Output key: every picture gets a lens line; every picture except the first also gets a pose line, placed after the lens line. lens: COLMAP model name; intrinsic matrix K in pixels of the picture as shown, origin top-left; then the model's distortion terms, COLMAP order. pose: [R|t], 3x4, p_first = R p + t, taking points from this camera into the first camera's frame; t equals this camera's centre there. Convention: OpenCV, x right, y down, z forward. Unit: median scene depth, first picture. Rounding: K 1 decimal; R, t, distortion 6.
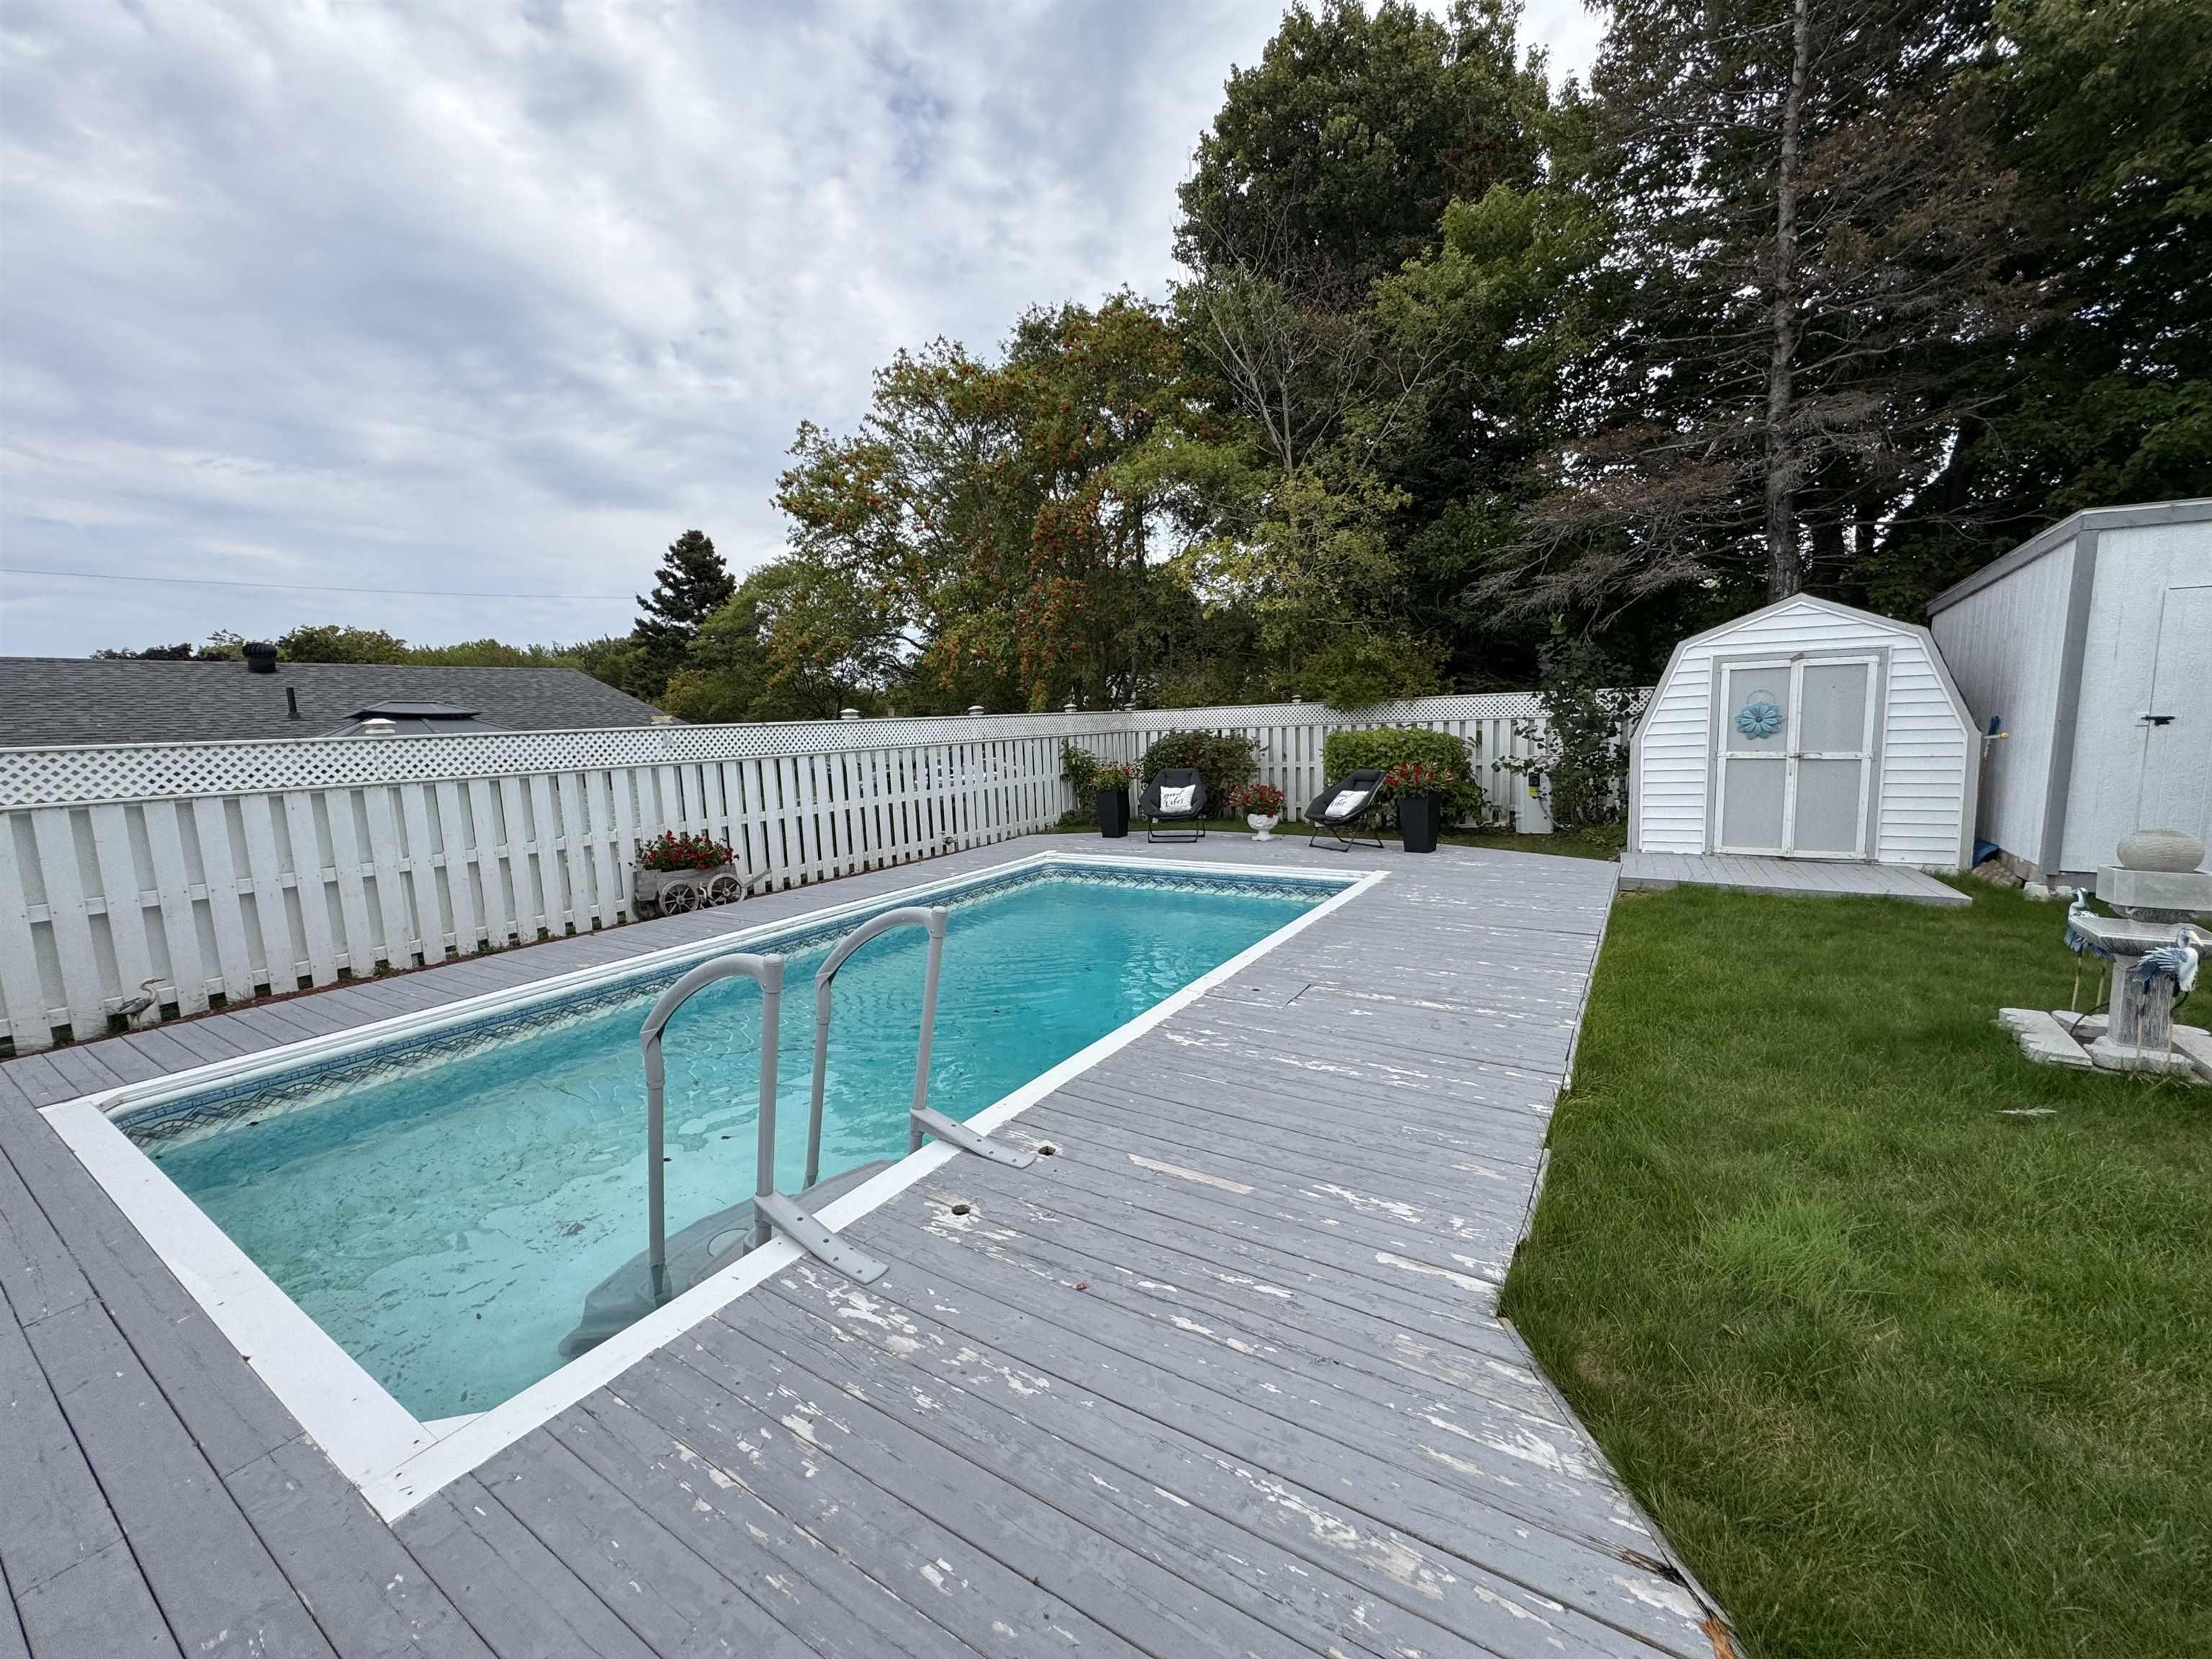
lens RADIAL K [[886.5, 0, 1098.0], [0, 886.5, 827.4], [0, 0, 1]] dist [-0.002752, -0.001818]
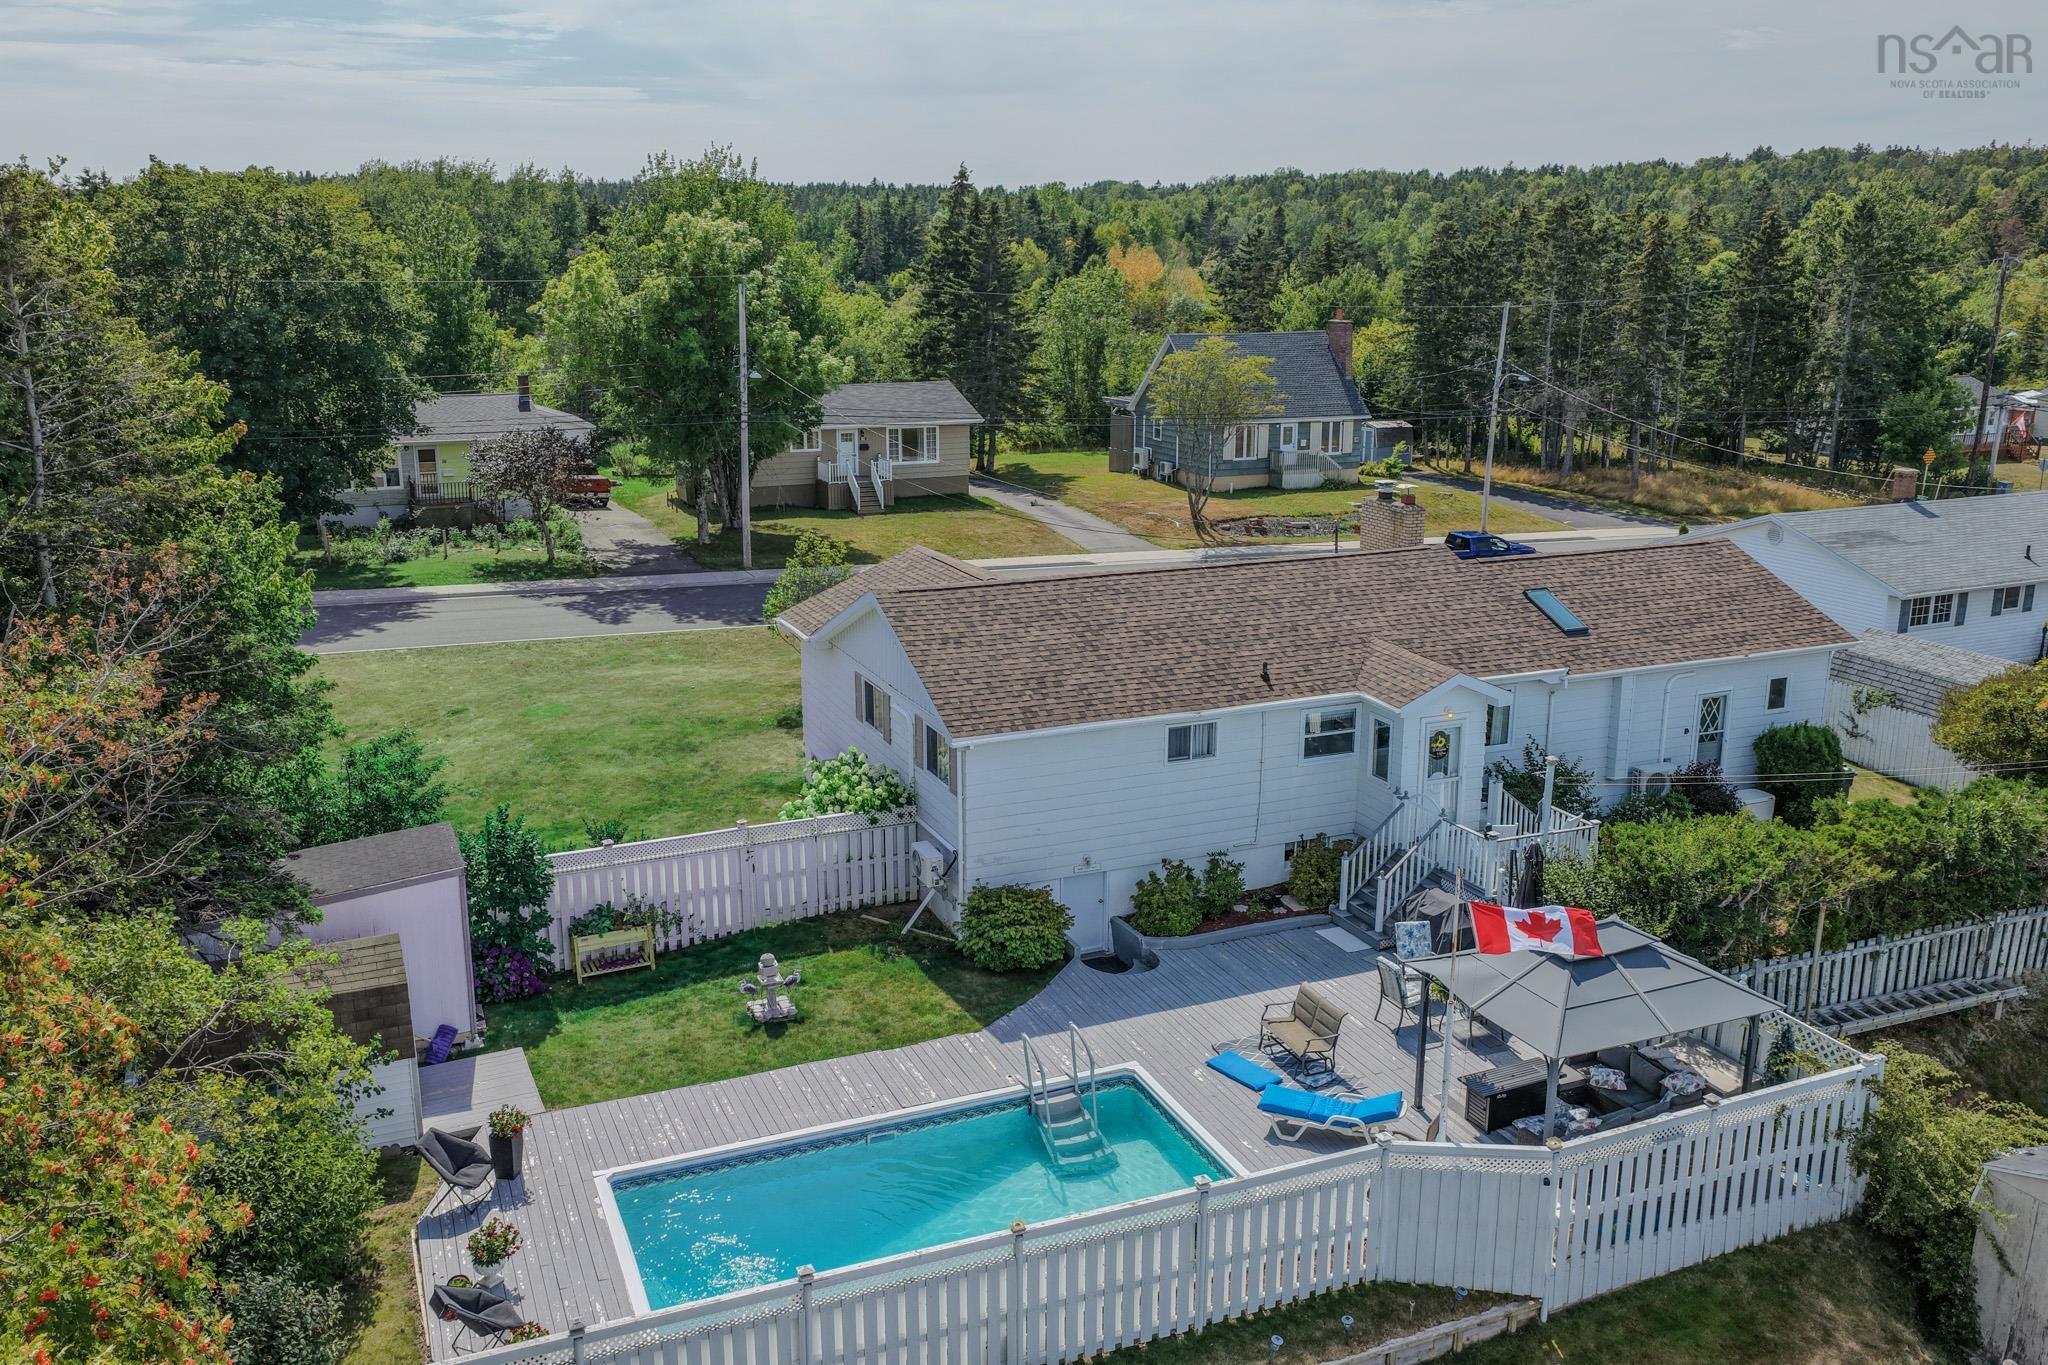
lens RADIAL K [[1704.2, 0, 1028.4], [0, 1704.2, 673.1], [0, 0, 1]] dist [-0.011239, 0.035789]
pose [[-0.823649, -0.095674, 0.558971, -1.779961], [0.104172, 0.943369, 0.314967, -1.576608], [-0.557450, 0.317651, -0.767038, 2.627504]]
